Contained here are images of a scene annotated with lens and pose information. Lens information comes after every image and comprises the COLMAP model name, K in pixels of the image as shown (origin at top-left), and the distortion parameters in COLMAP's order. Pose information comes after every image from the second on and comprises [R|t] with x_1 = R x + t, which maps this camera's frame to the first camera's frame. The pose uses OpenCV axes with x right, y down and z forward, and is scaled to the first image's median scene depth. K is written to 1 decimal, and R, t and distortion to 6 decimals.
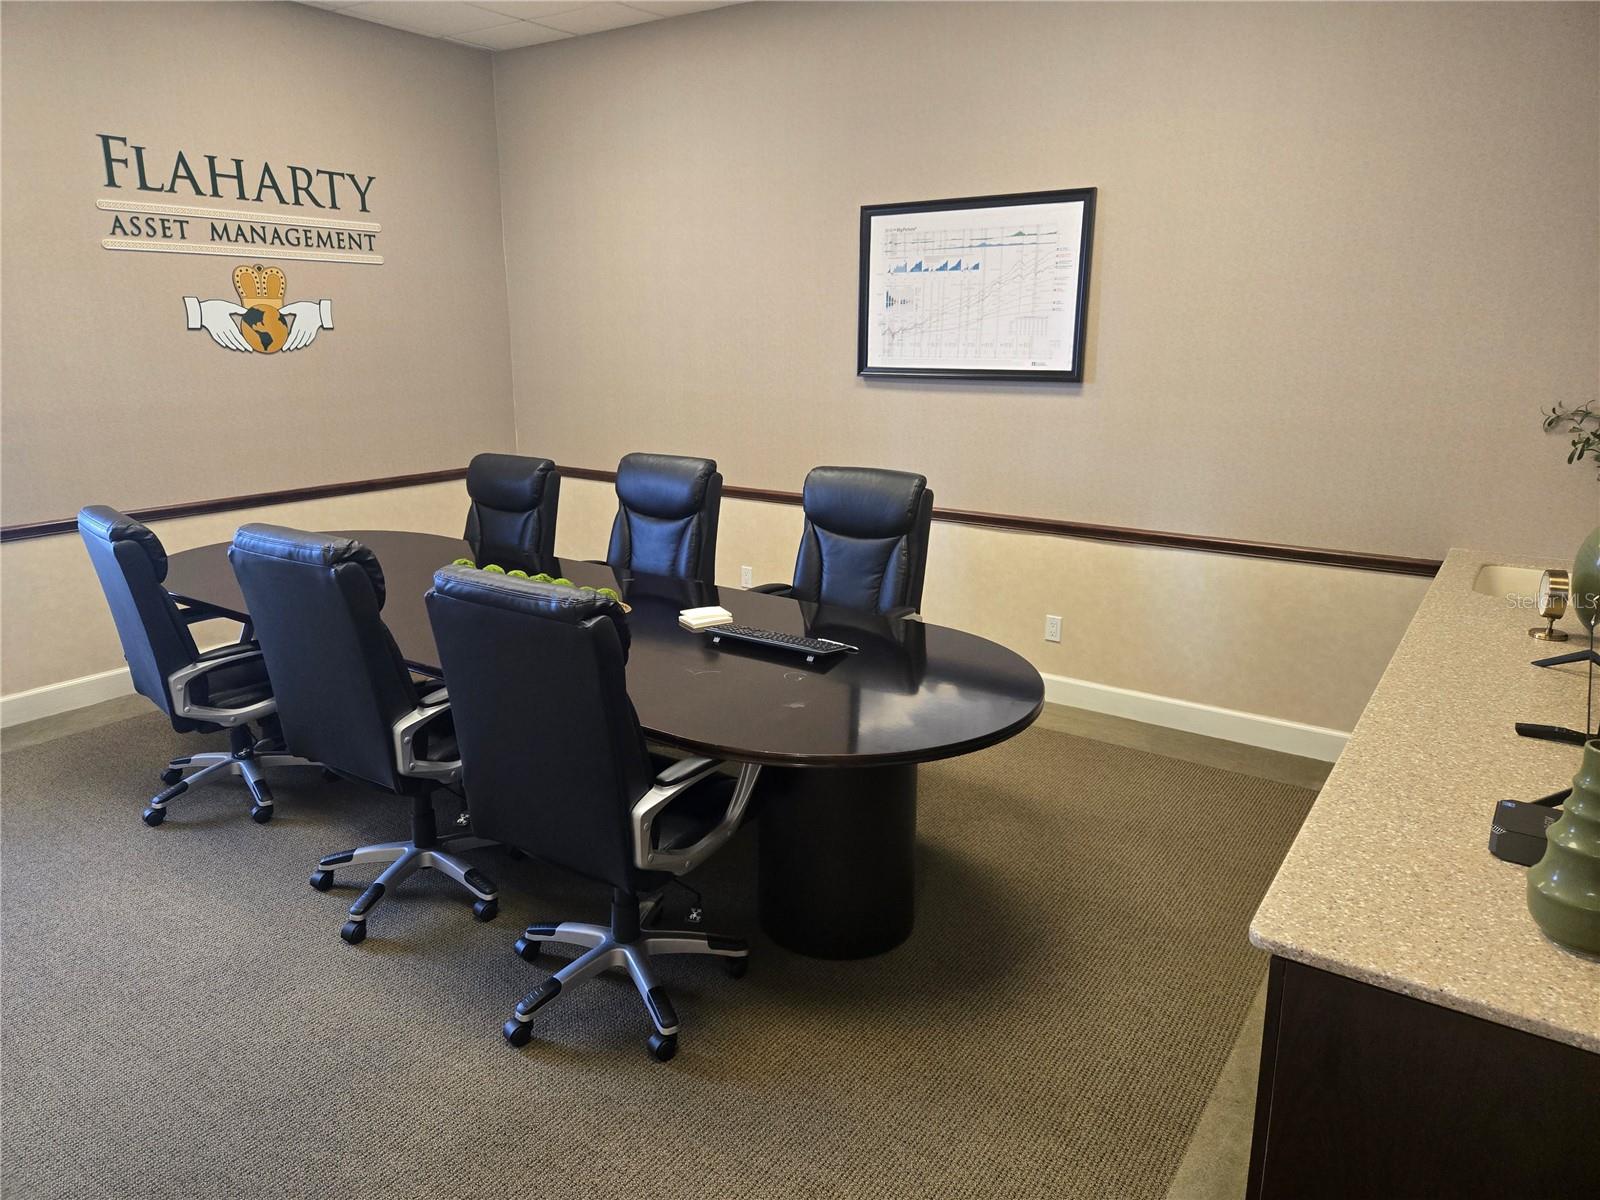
lens RADIAL K [[1065.7, 0, 800.0], [0, 1065.7, 600.0], [0, 0, 1]] dist [0.070842, -0.052357]
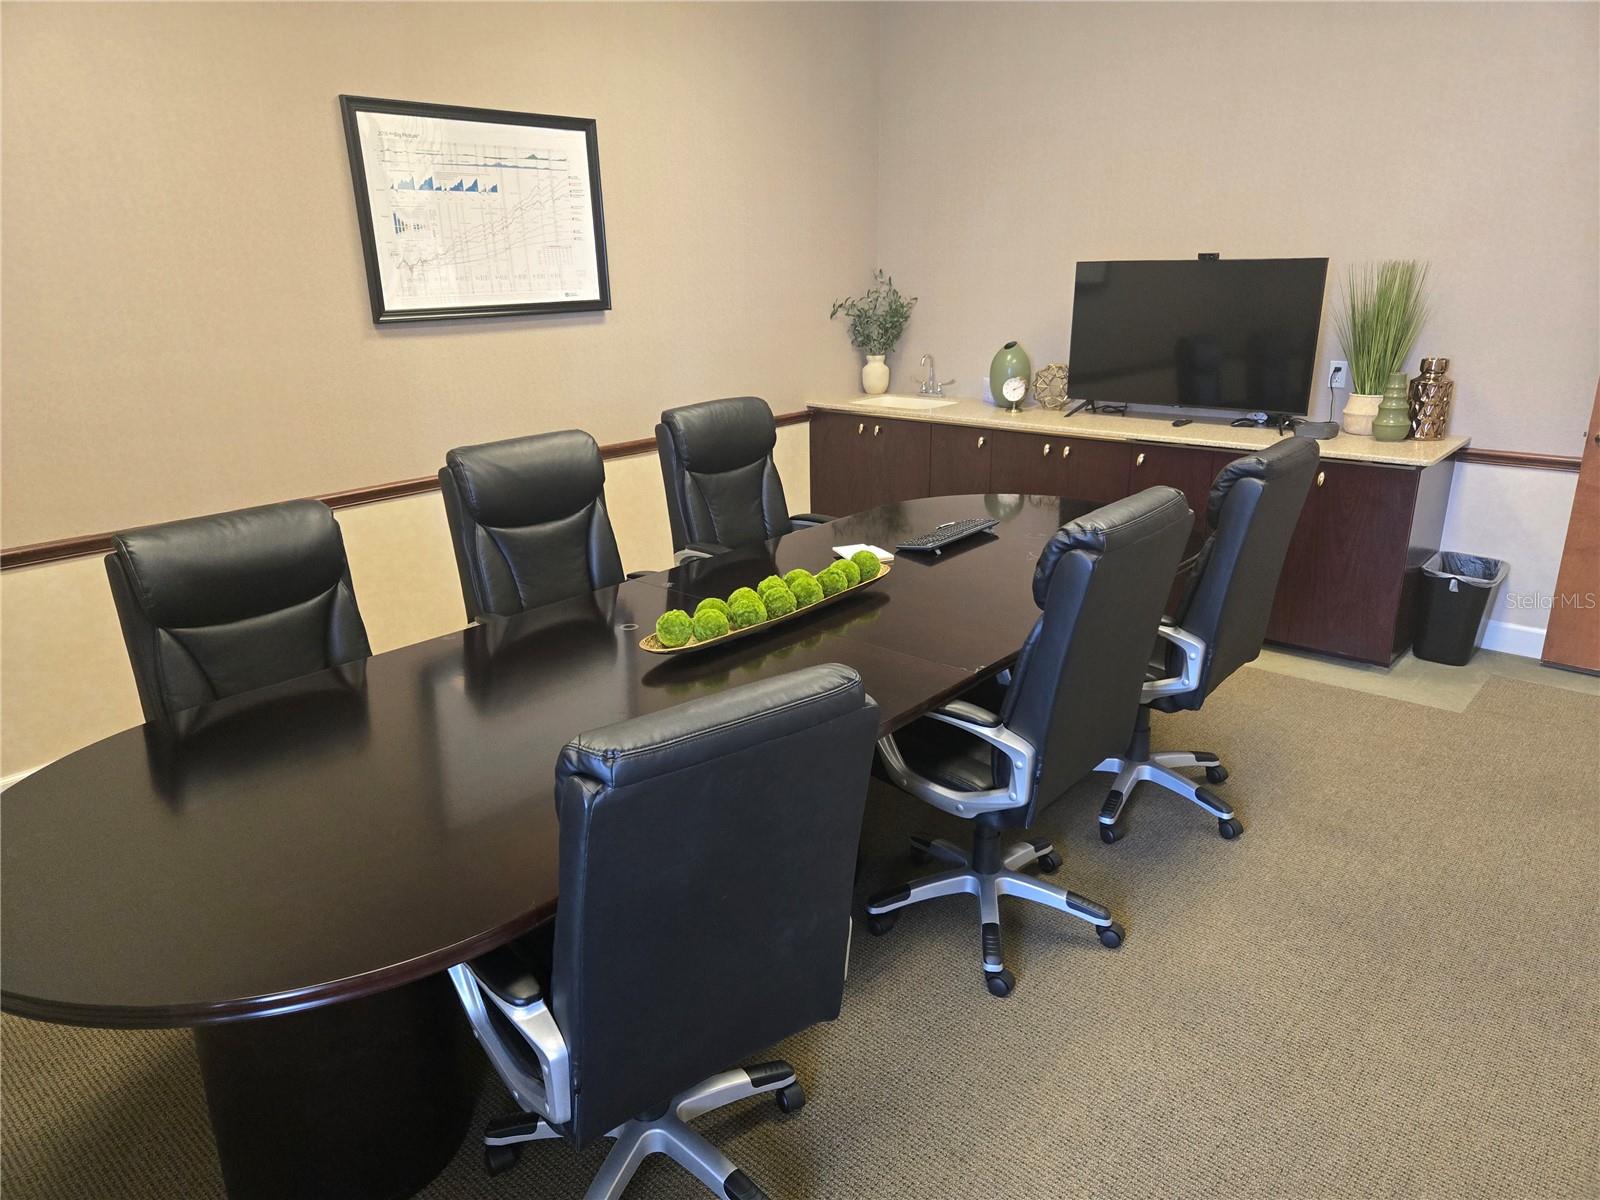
lens RADIAL K [[1065.7, 0, 800.0], [0, 1065.7, 600.0], [0, 0, 1]] dist [0.070842, -0.052357]
pose [[0.125554, -0.307928, 0.943089, -0.753099], [0.269583, 0.925431, 0.266273, -0.160929], [-0.954757, 0.220809, 0.199204, 0.641293]]
